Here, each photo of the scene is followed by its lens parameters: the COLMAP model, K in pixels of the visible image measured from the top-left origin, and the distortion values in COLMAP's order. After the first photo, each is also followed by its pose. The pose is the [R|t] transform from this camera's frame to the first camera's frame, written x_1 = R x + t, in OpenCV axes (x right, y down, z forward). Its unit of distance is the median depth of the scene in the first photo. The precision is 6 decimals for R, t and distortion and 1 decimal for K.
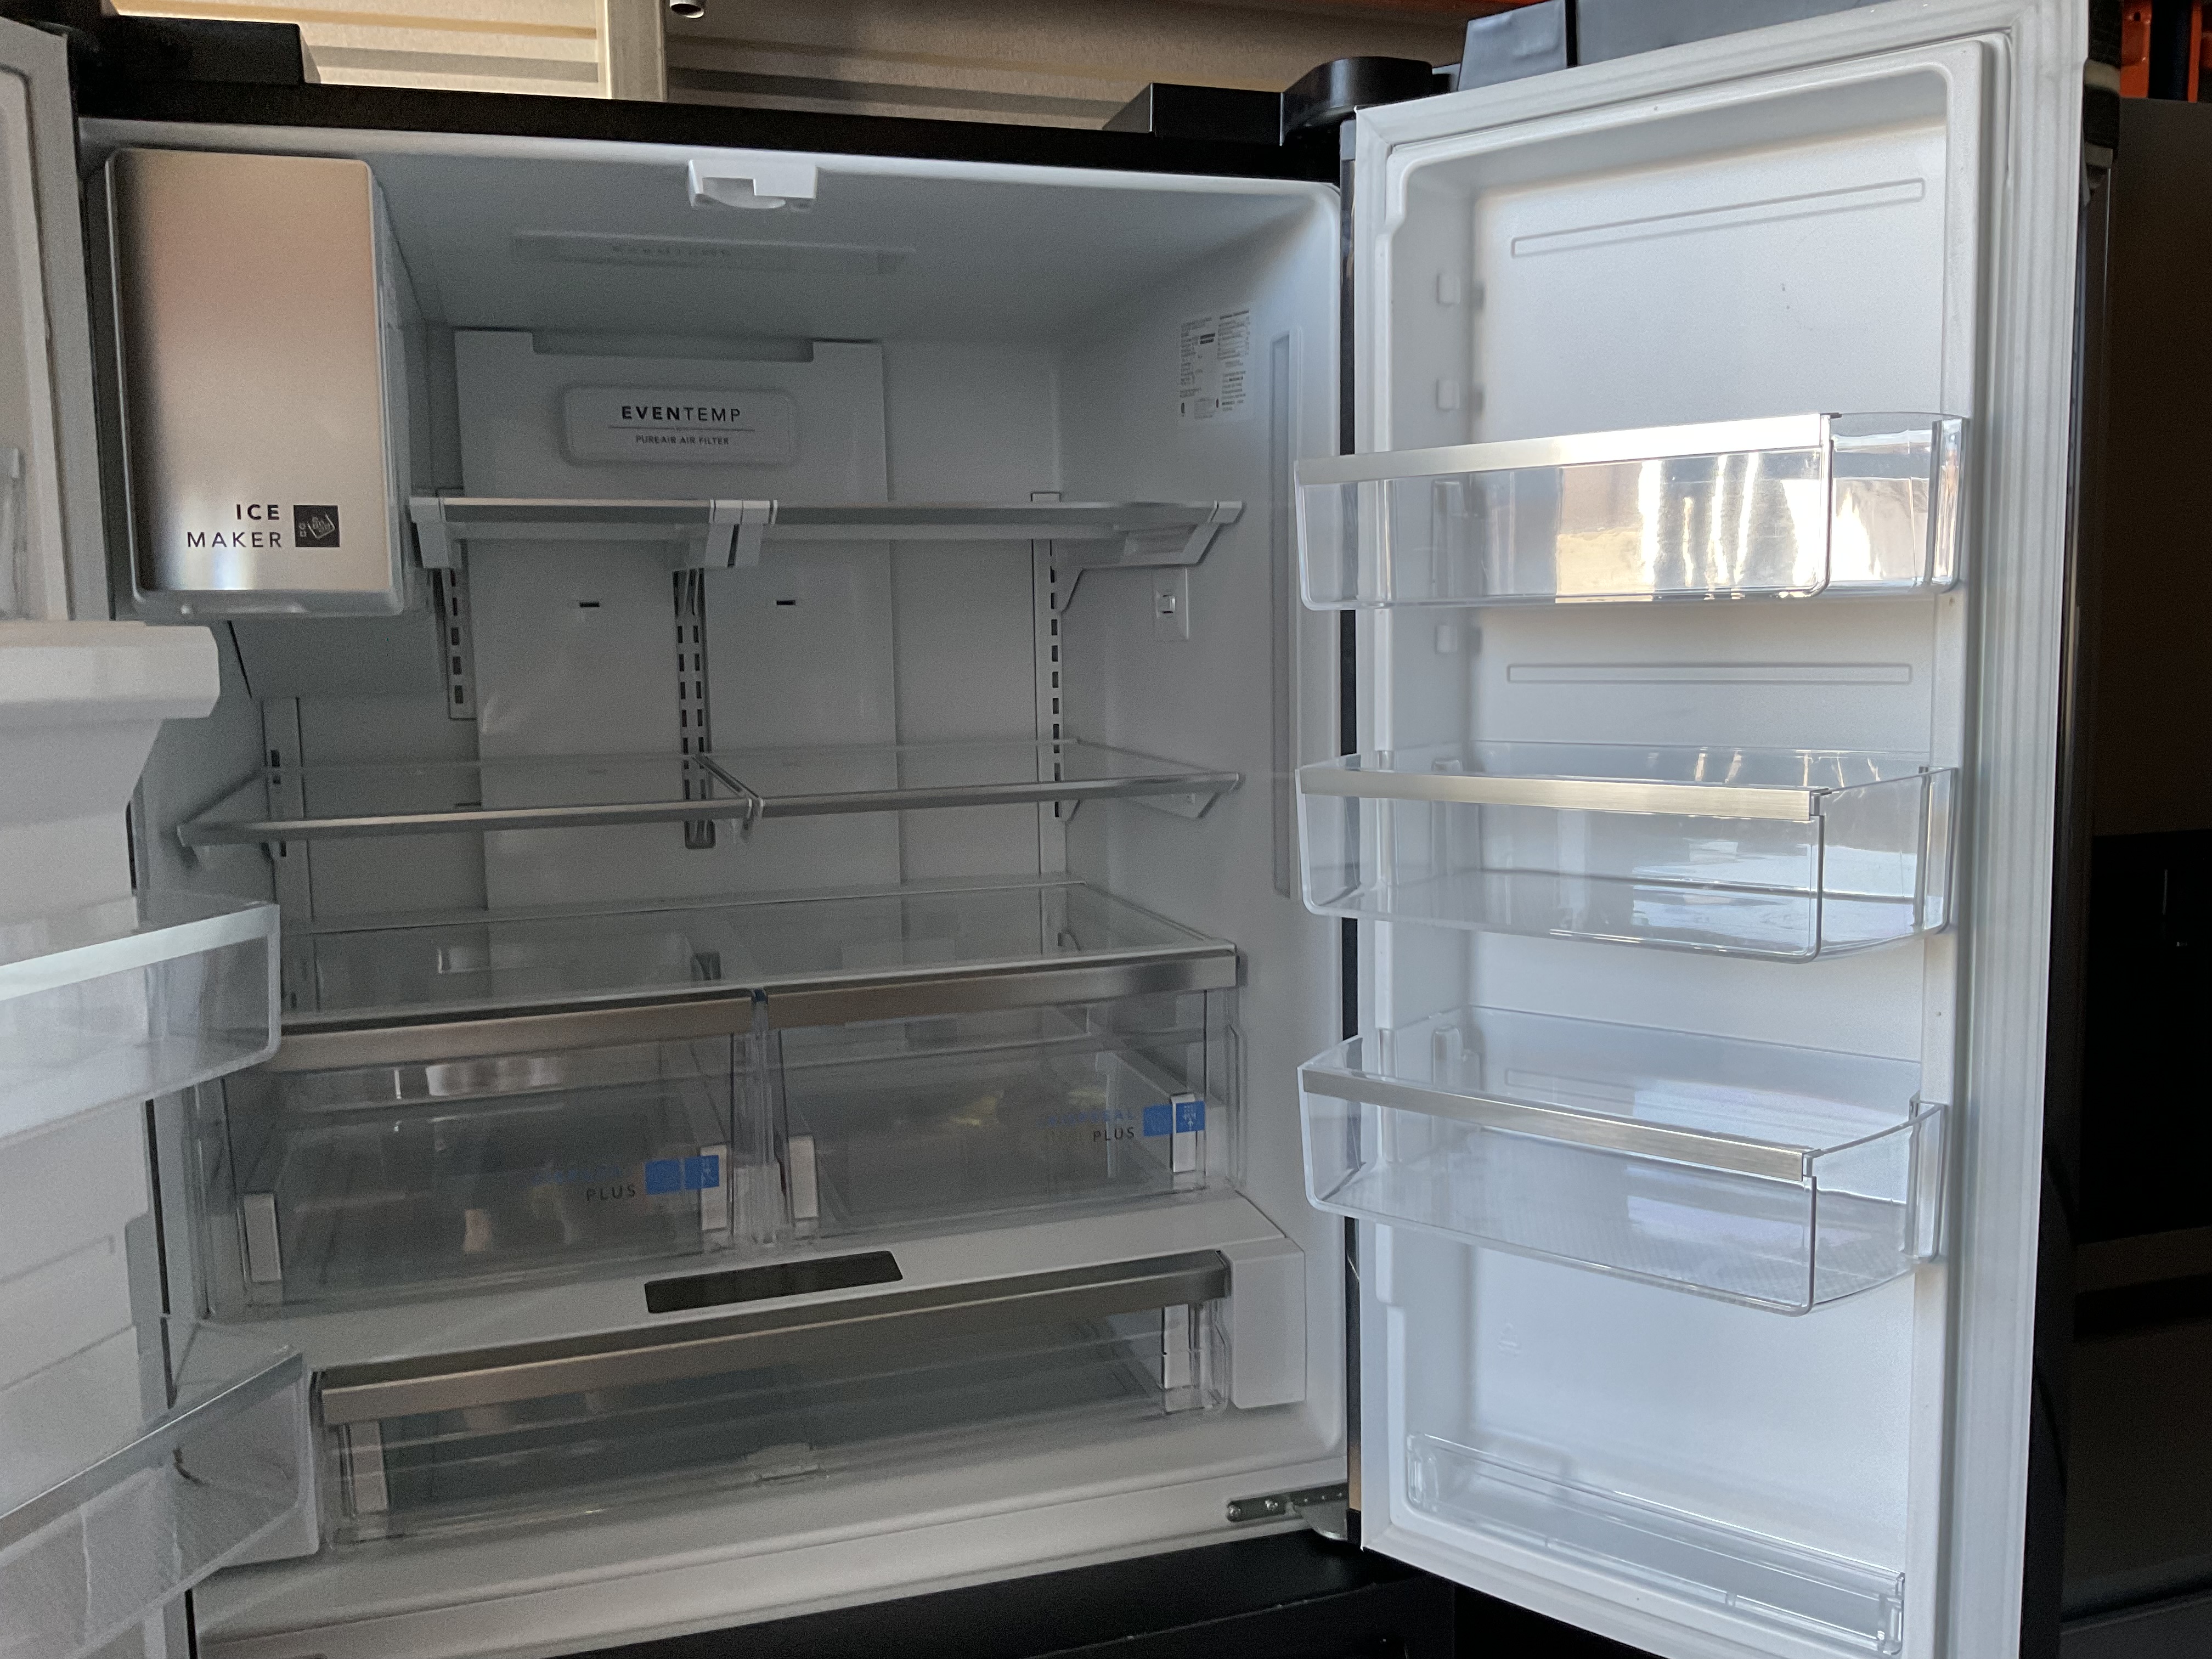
lens RADIAL K [[1834.2, 0, 1103.8], [0, 1834.2, 814.4], [0, 0, 1]] dist [0.129299, -0.278173]
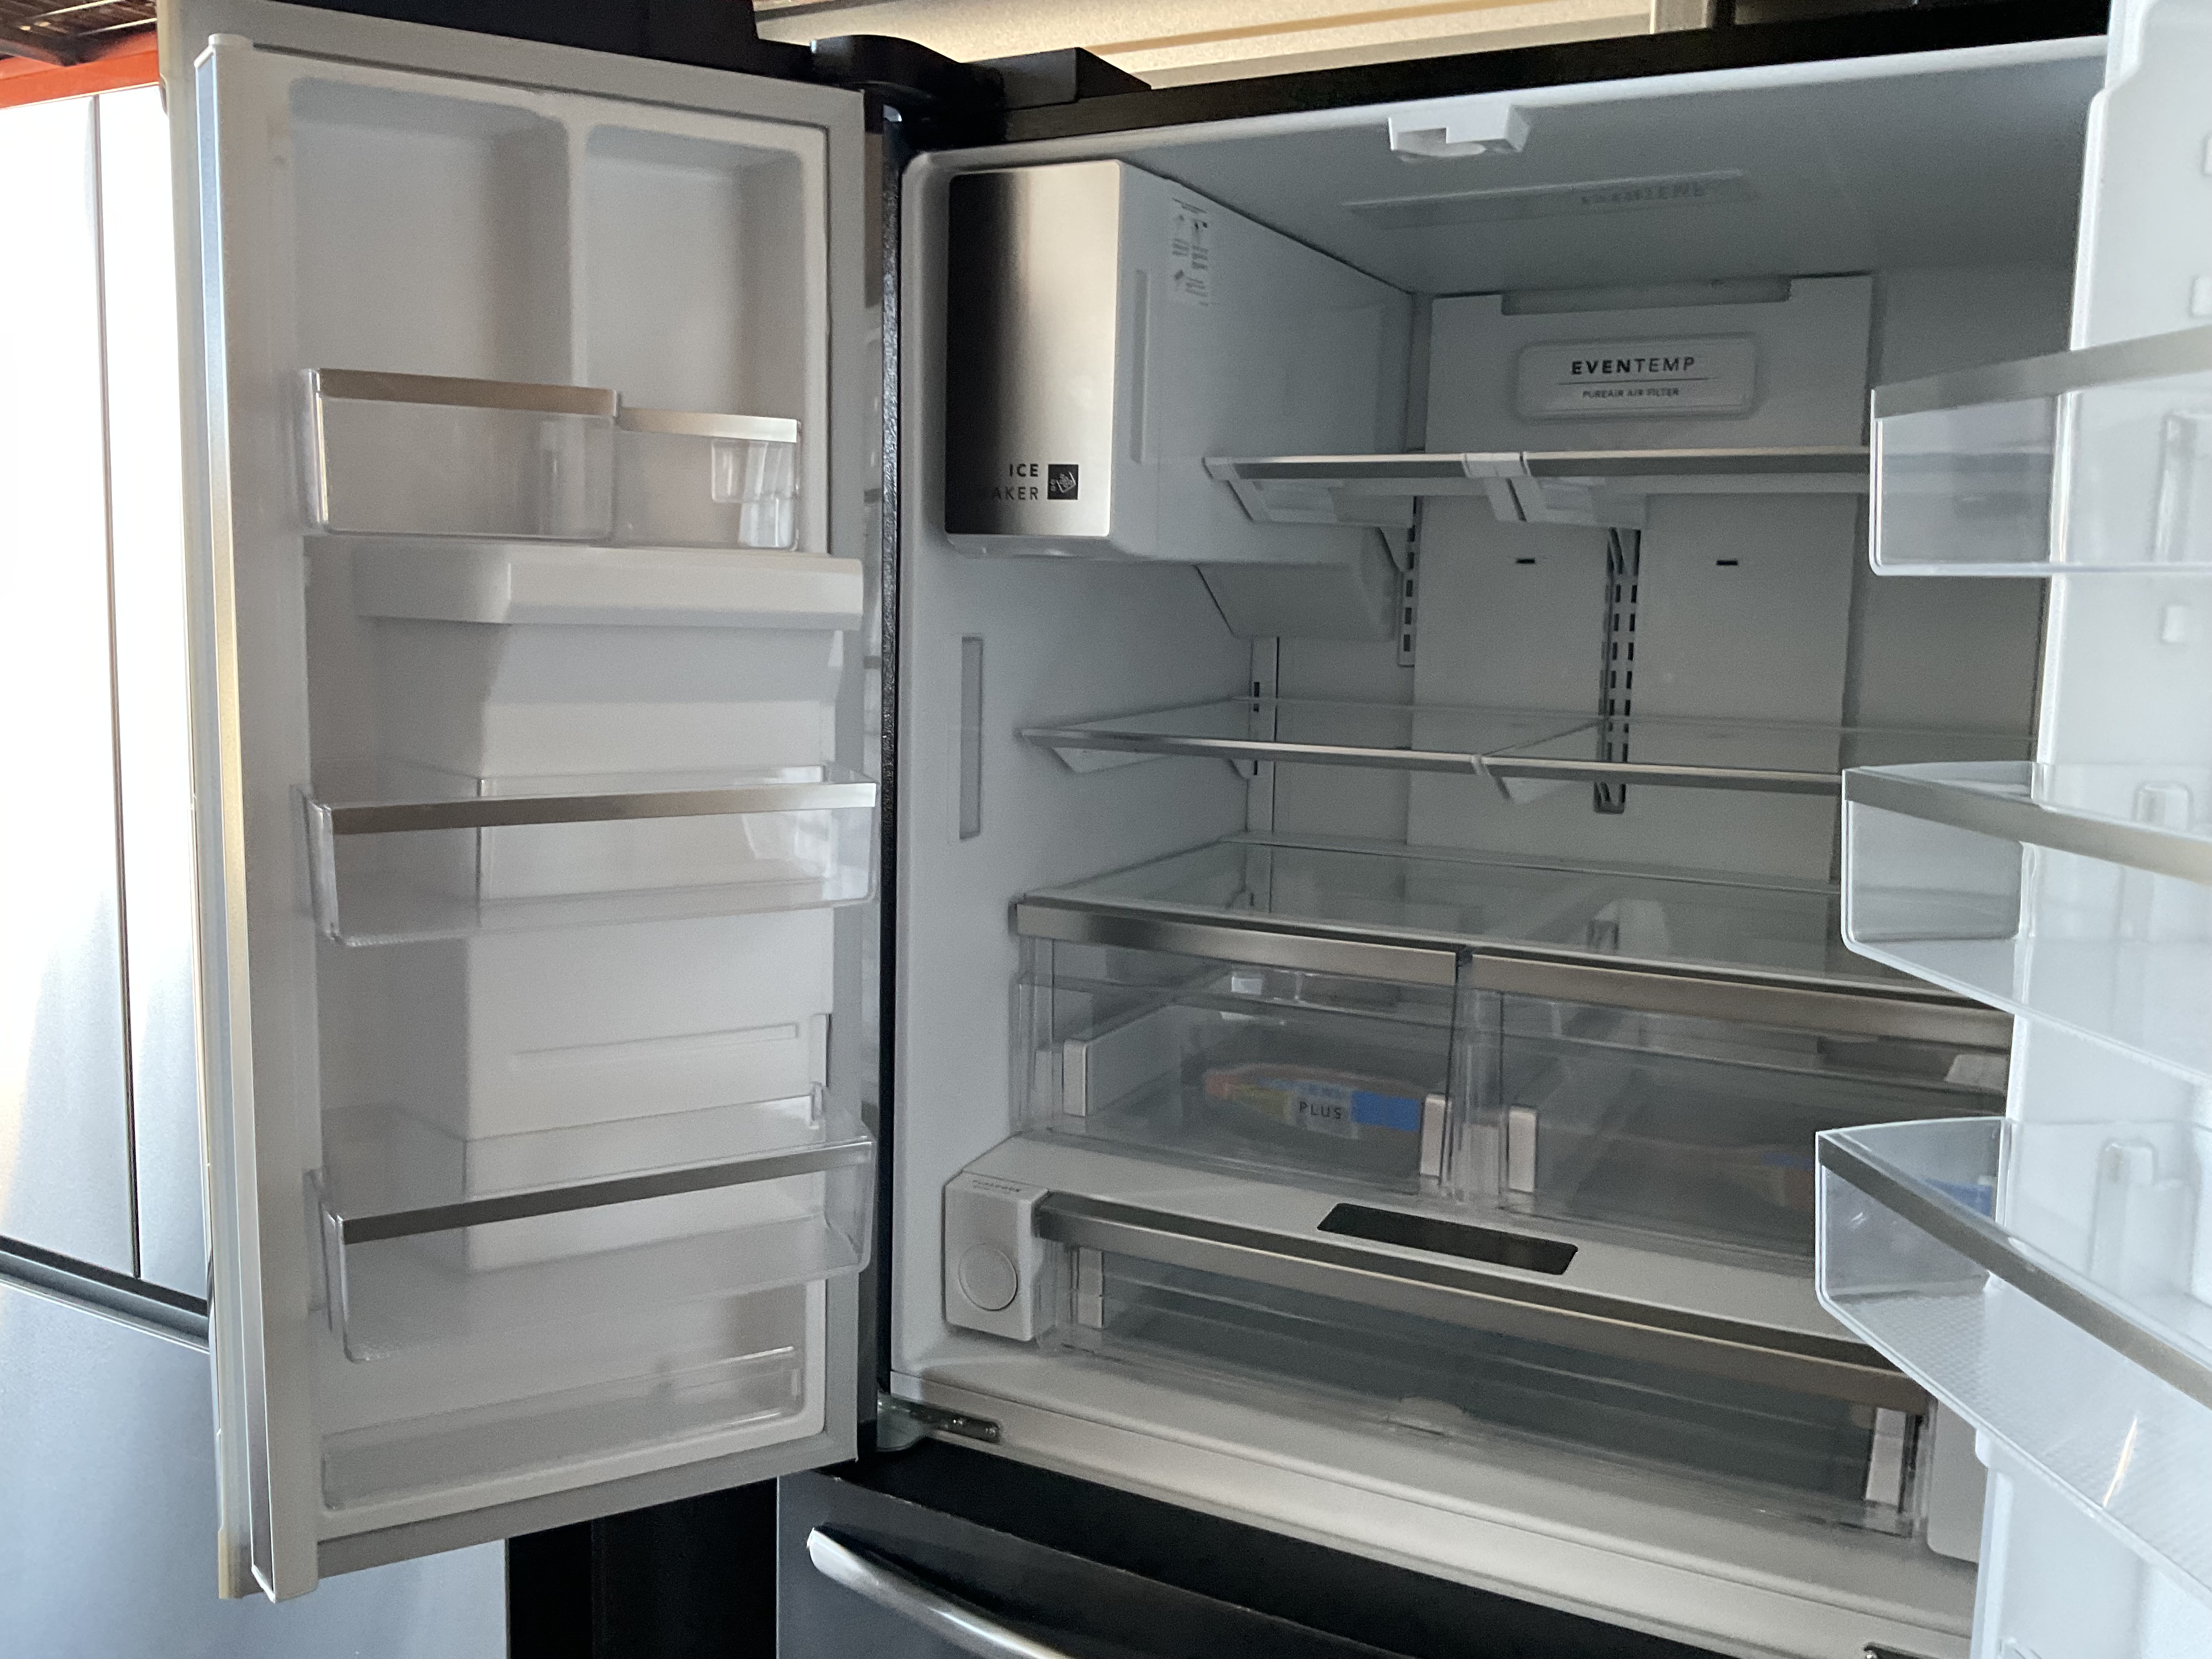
lens RADIAL K [[1834.2, 0, 1103.8], [0, 1834.2, 814.4], [0, 0, 1]] dist [0.129299, -0.278173]
pose [[0.716992, 0.121091, -0.686483, 0.336182], [-0.108928, 0.992161, 0.061243, -0.015245], [0.688518, 0.030867, 0.724562, 0.137019]]
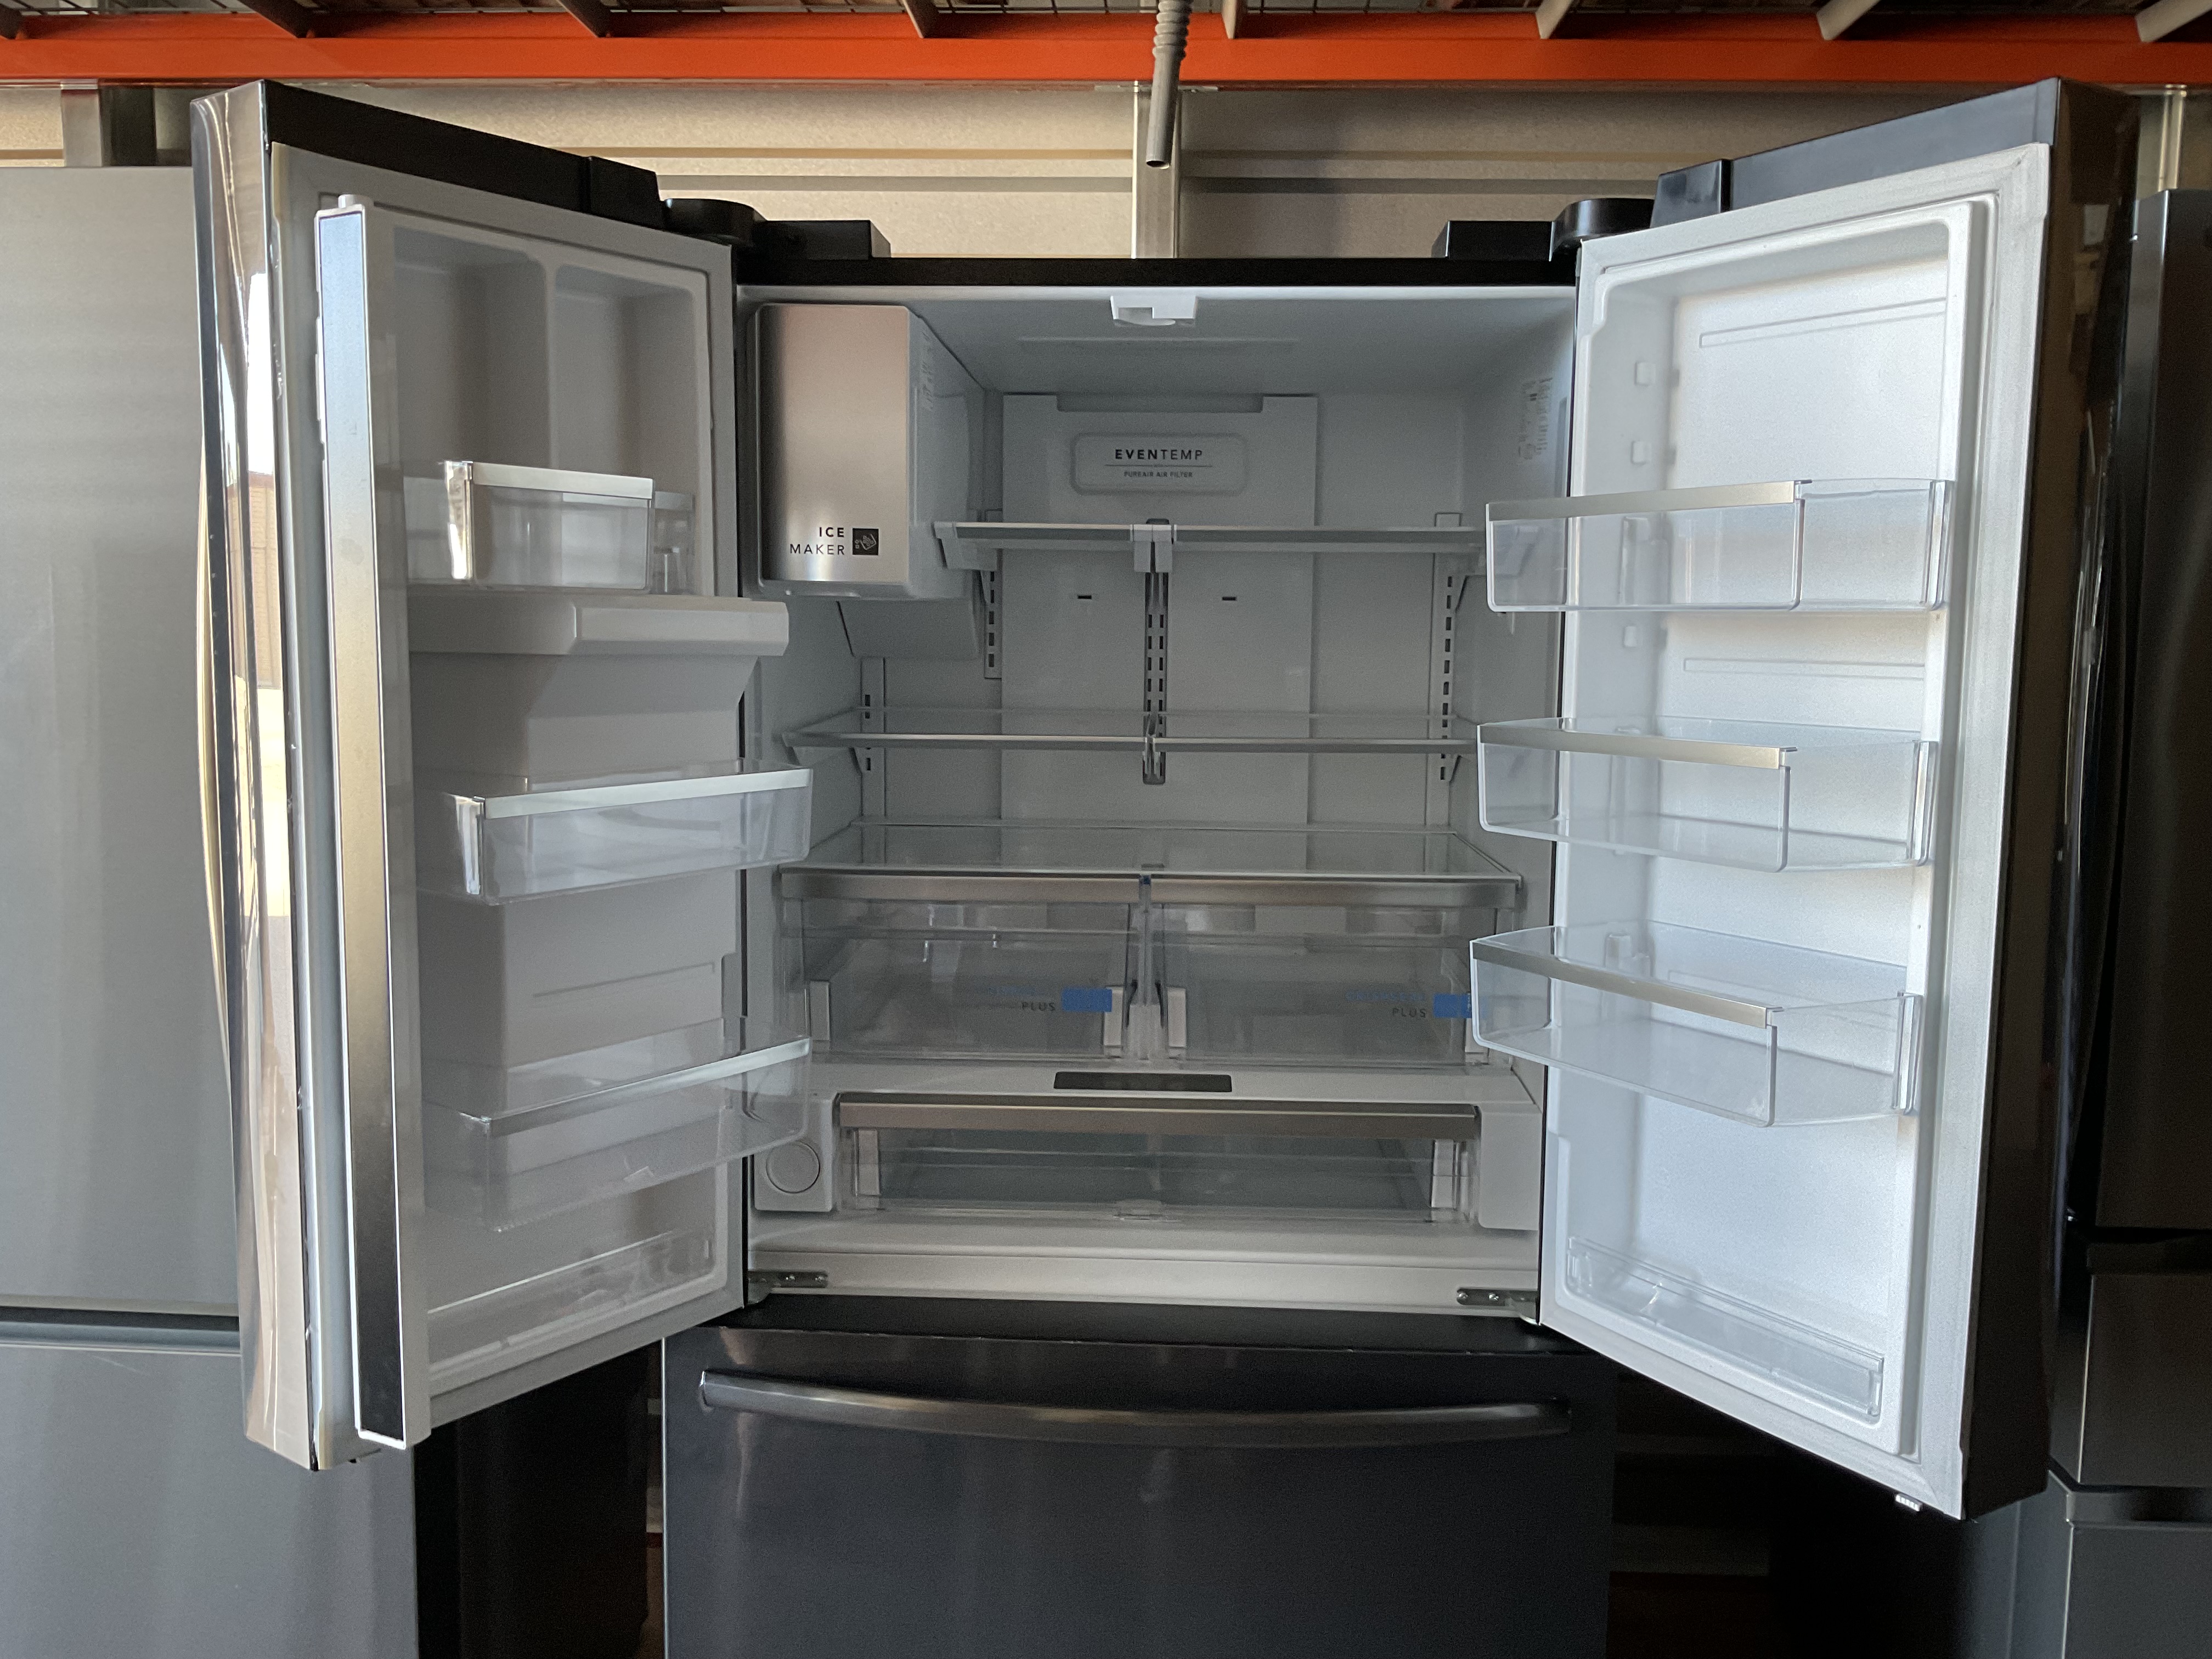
lens RADIAL K [[1834.2, 0, 1103.8], [0, 1834.2, 814.4], [0, 0, 1]] dist [0.129299, -0.278173]
pose [[0.941226, 0.065340, -0.331397, 0.234378], [-0.065170, 0.997806, 0.011637, 0.034588], [0.331430, 0.010644, 0.943420, -0.314782]]
